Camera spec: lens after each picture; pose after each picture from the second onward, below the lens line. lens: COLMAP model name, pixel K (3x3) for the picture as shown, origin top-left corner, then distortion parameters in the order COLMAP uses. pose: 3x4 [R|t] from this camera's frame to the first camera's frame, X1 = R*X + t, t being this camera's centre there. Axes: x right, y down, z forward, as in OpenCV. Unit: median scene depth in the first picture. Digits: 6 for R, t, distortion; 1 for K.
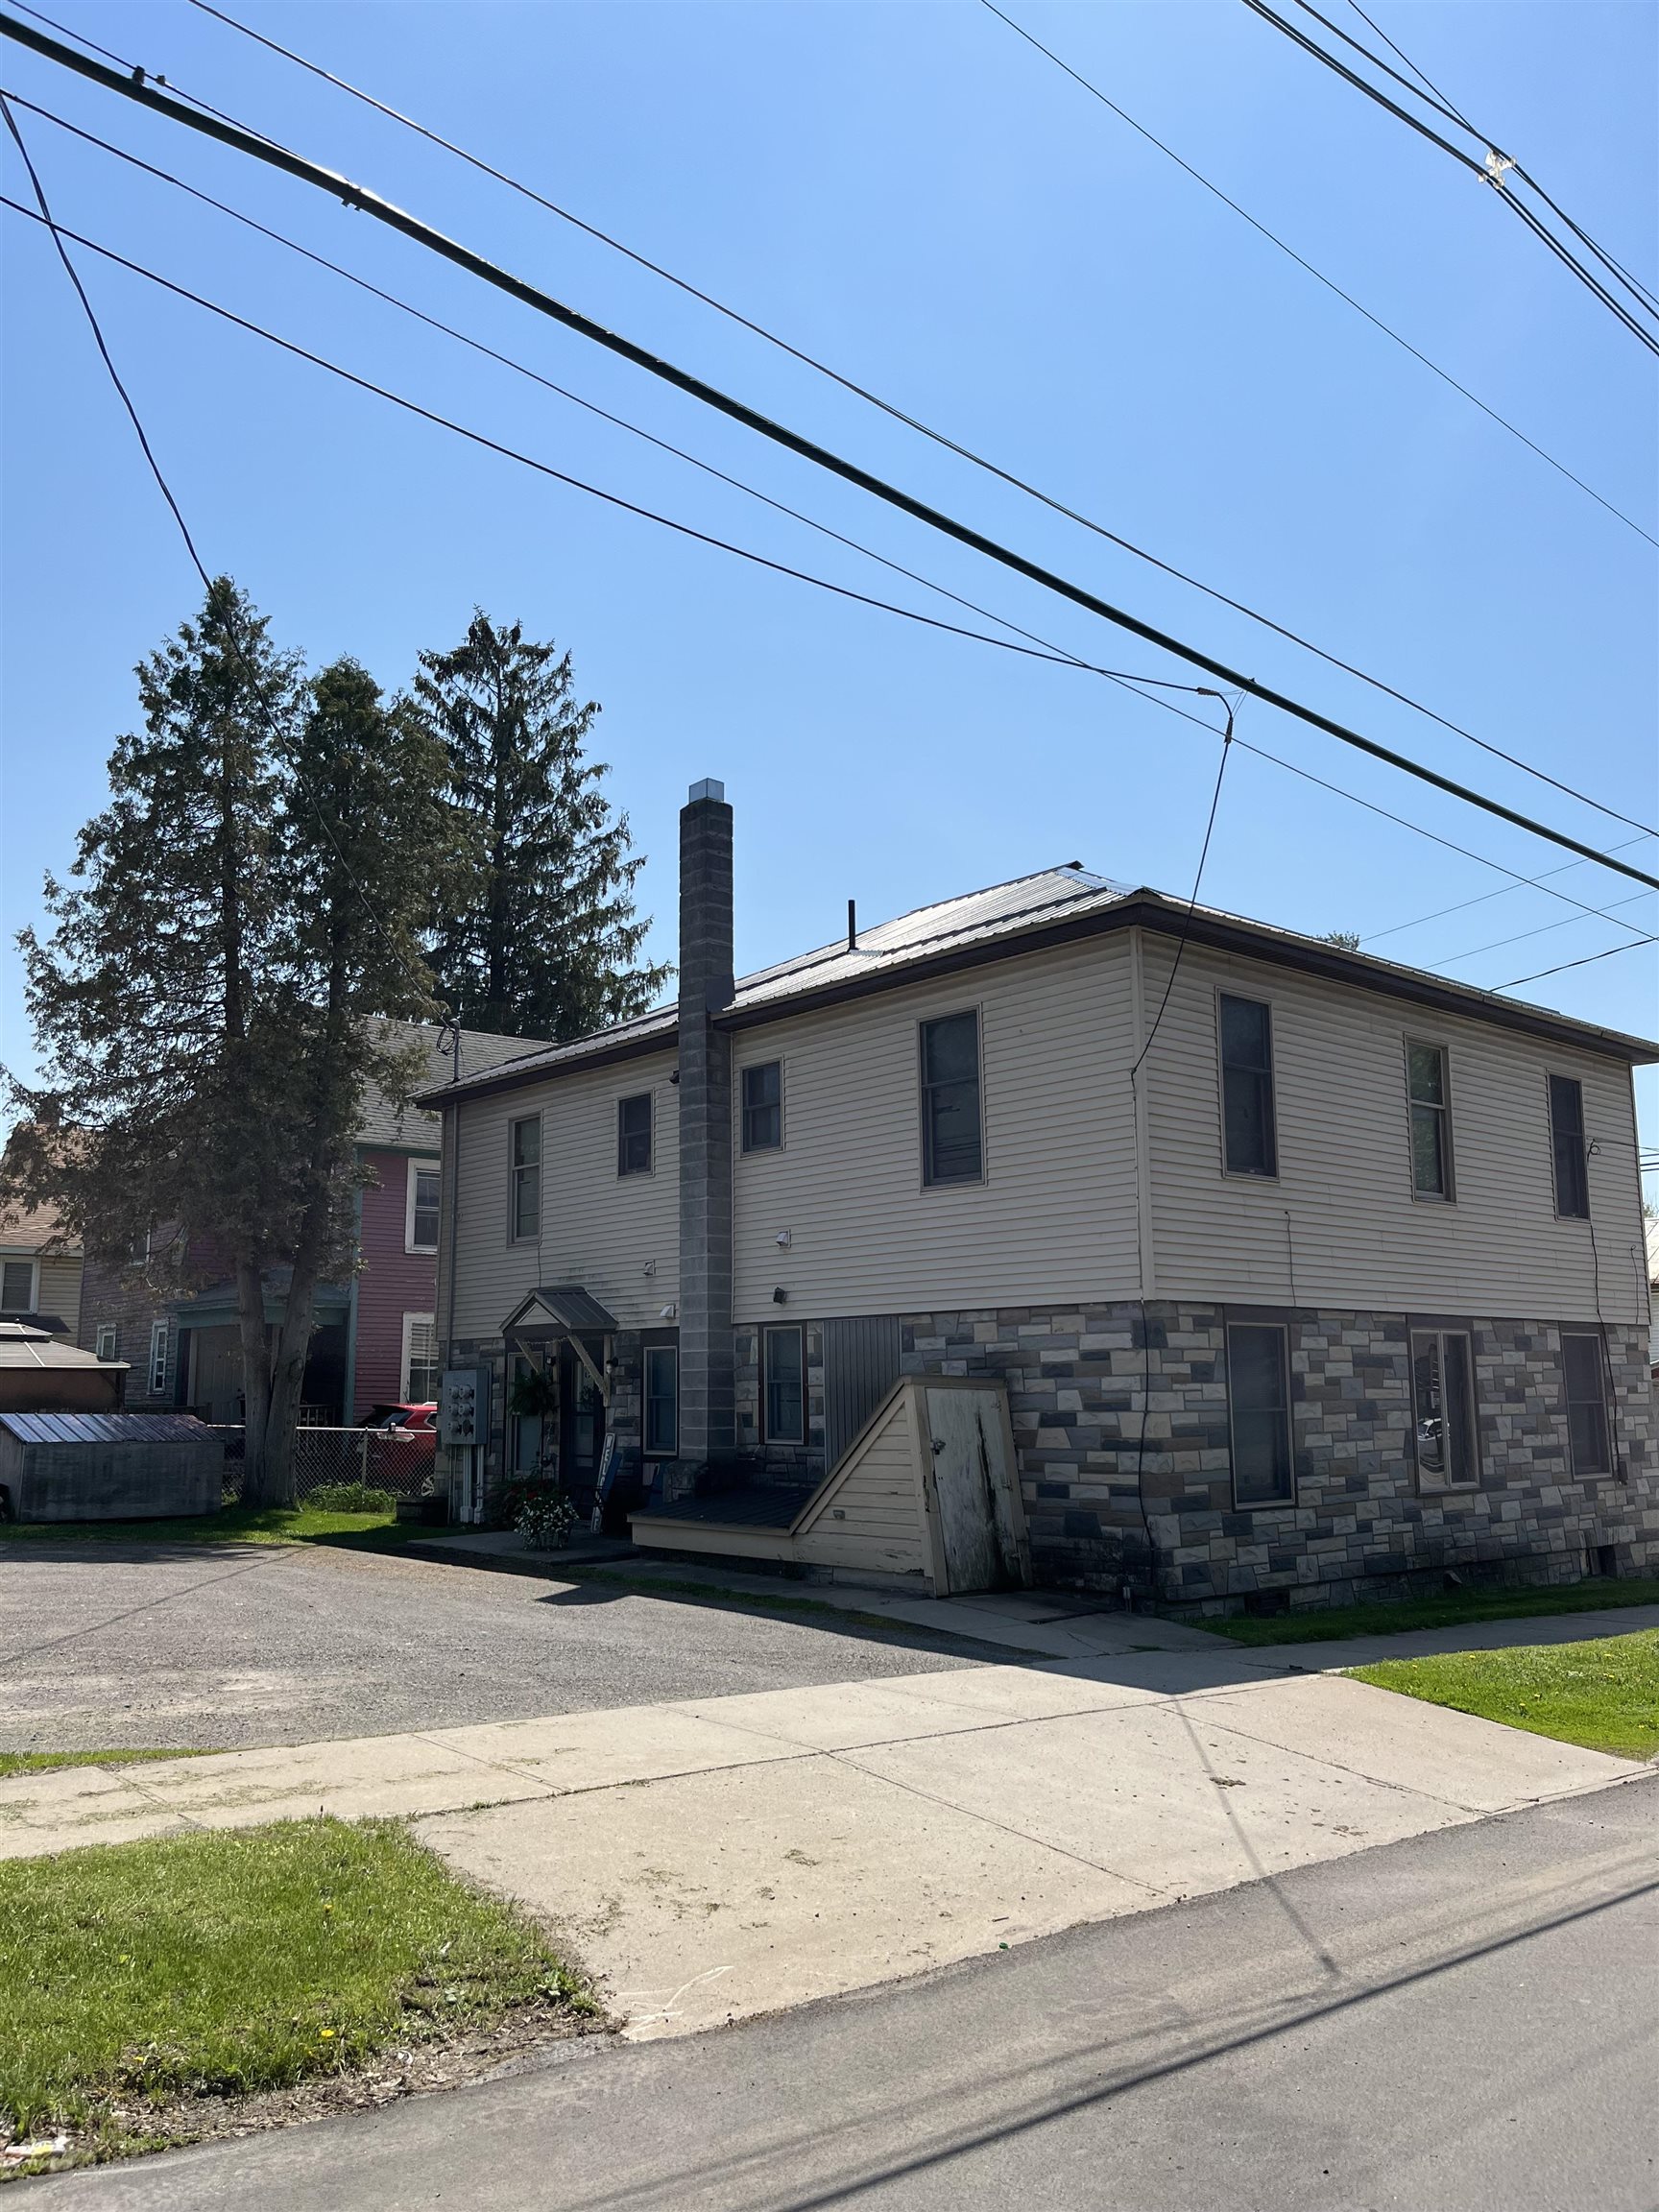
lens RADIAL K [[1722.5, 0, 829.5], [0, 1722.5, 1106.0], [0, 0, 1]] dist [0.026420, -0.000388]
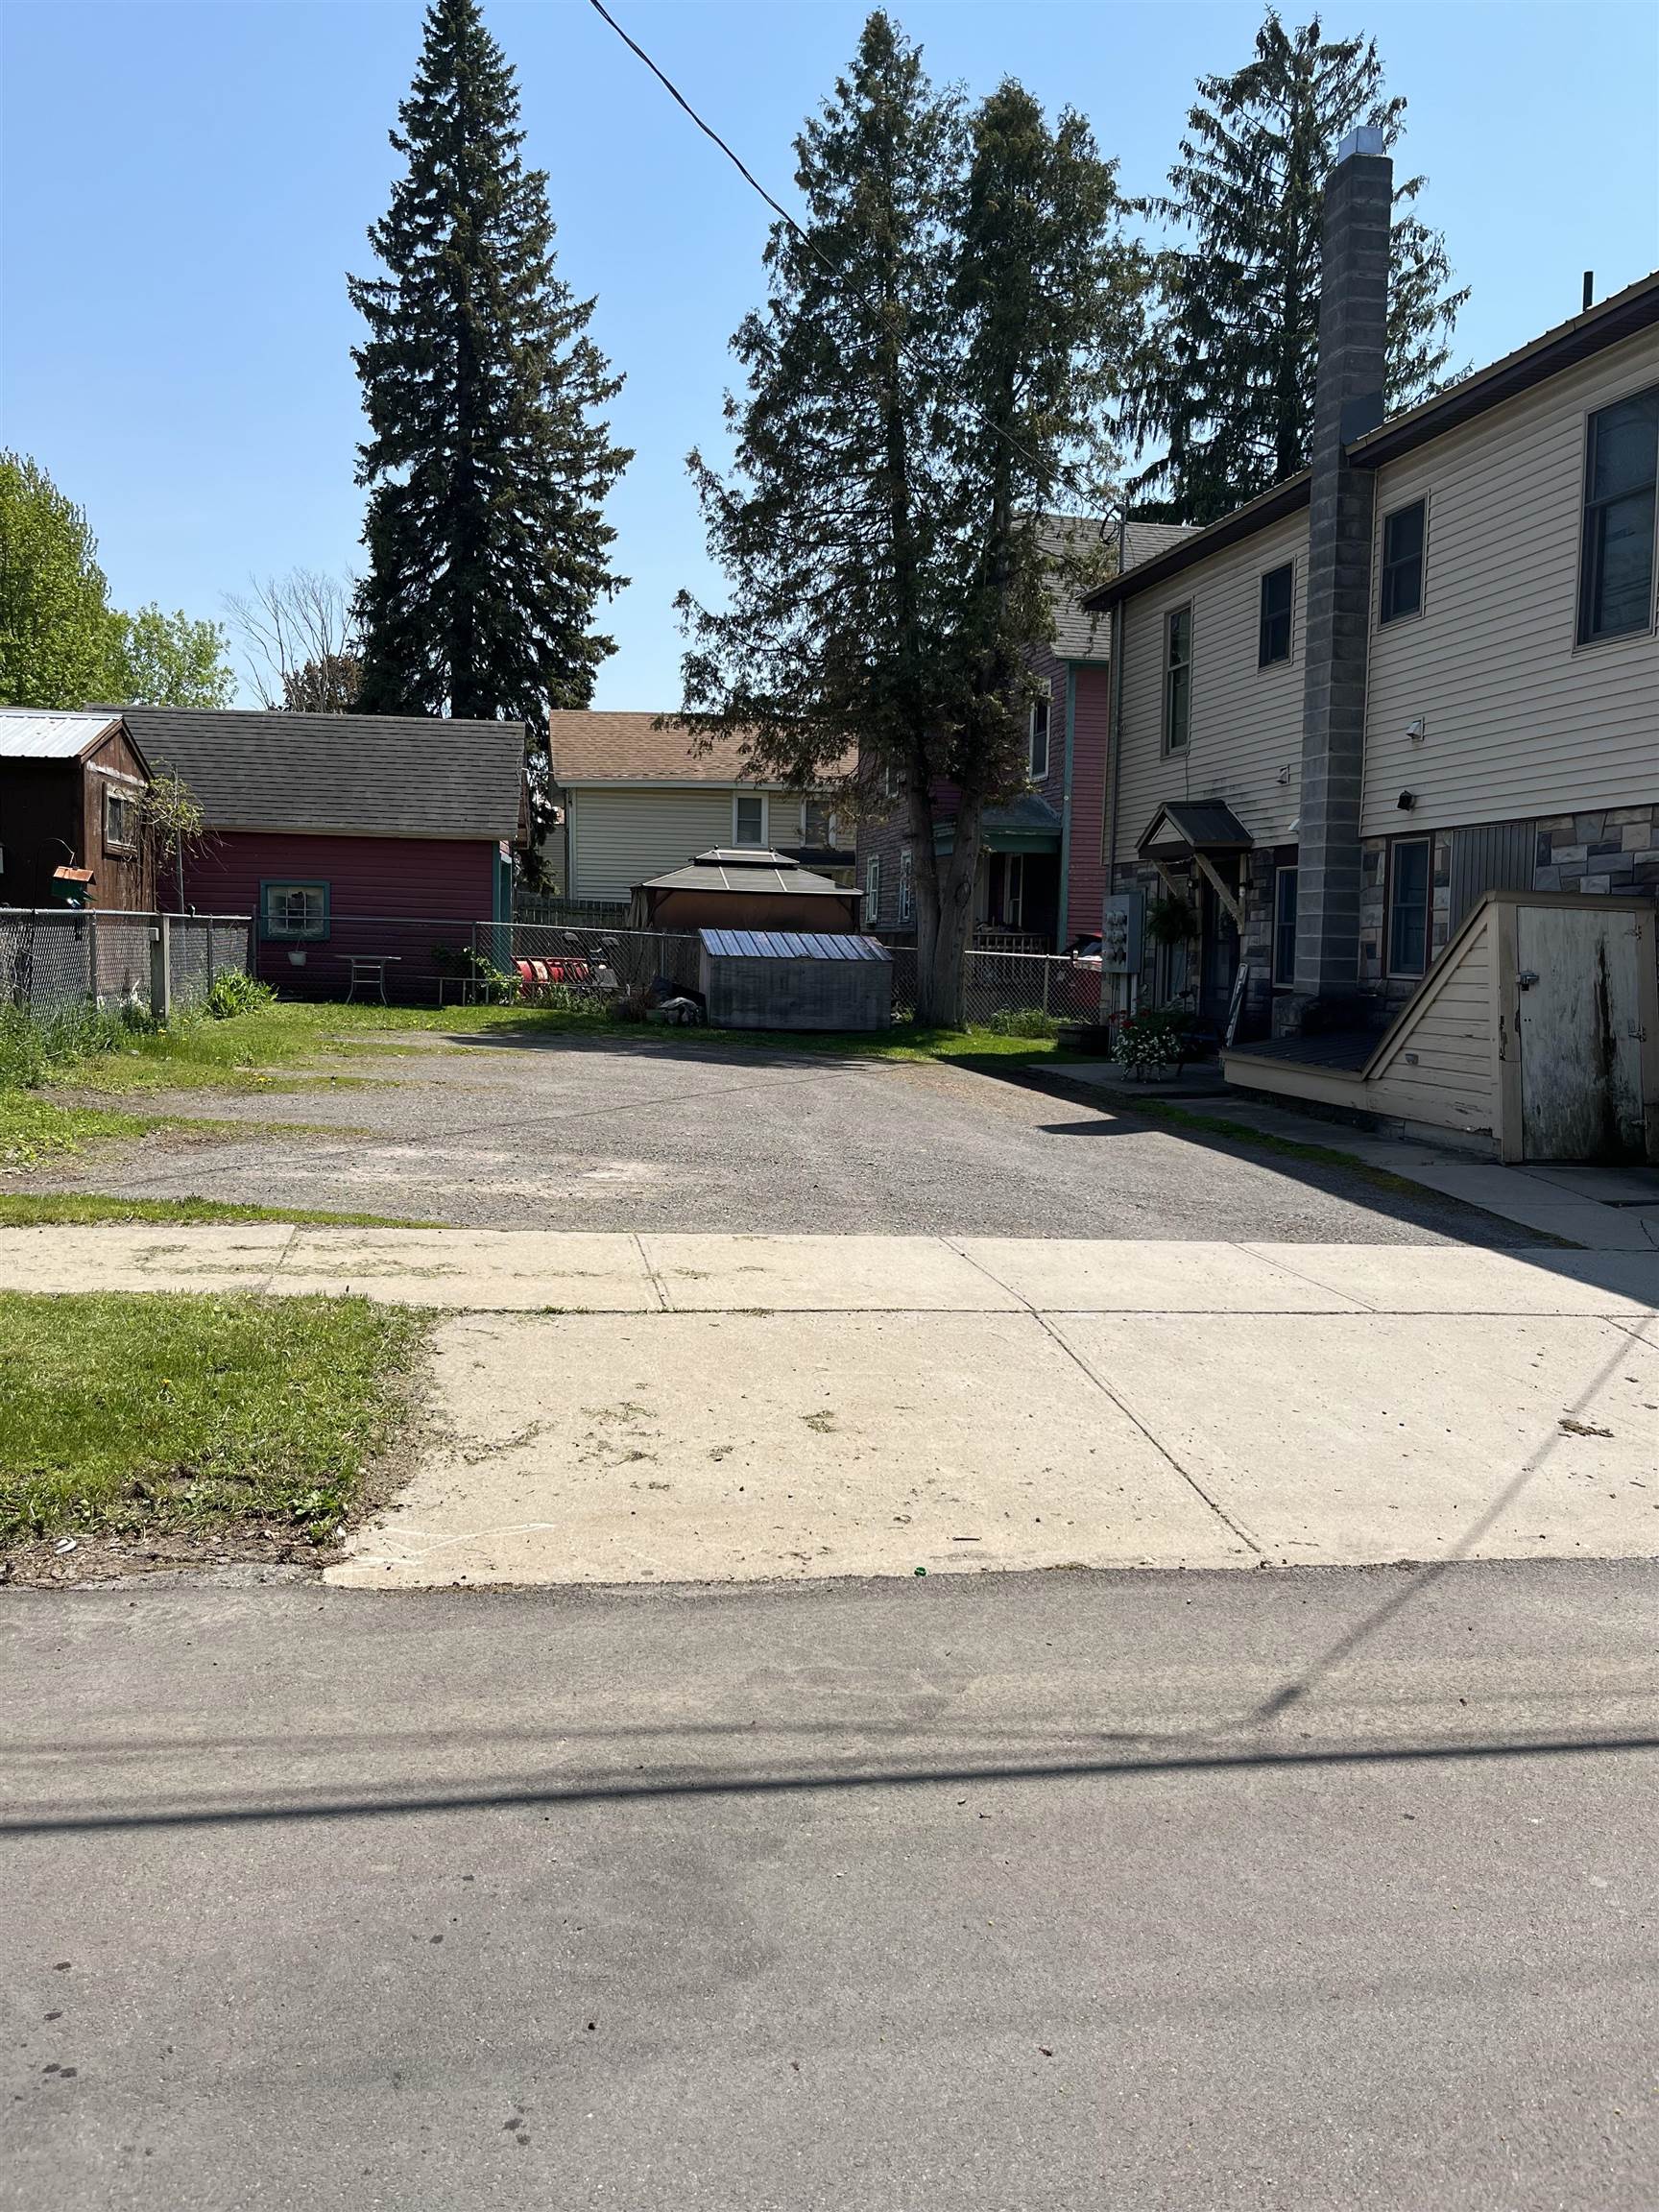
lens RADIAL K [[1698.4, 0, 842.7], [0, 1698.4, 1107.6], [0, 0, 1]] dist [0.044355, -0.064444]
pose [[0.859921, 0.072392, -0.505268, 0.172386], [0.059239, 0.969048, 0.239659, 0.044209], [0.506978, -0.236020, 0.829016, 0.167265]]
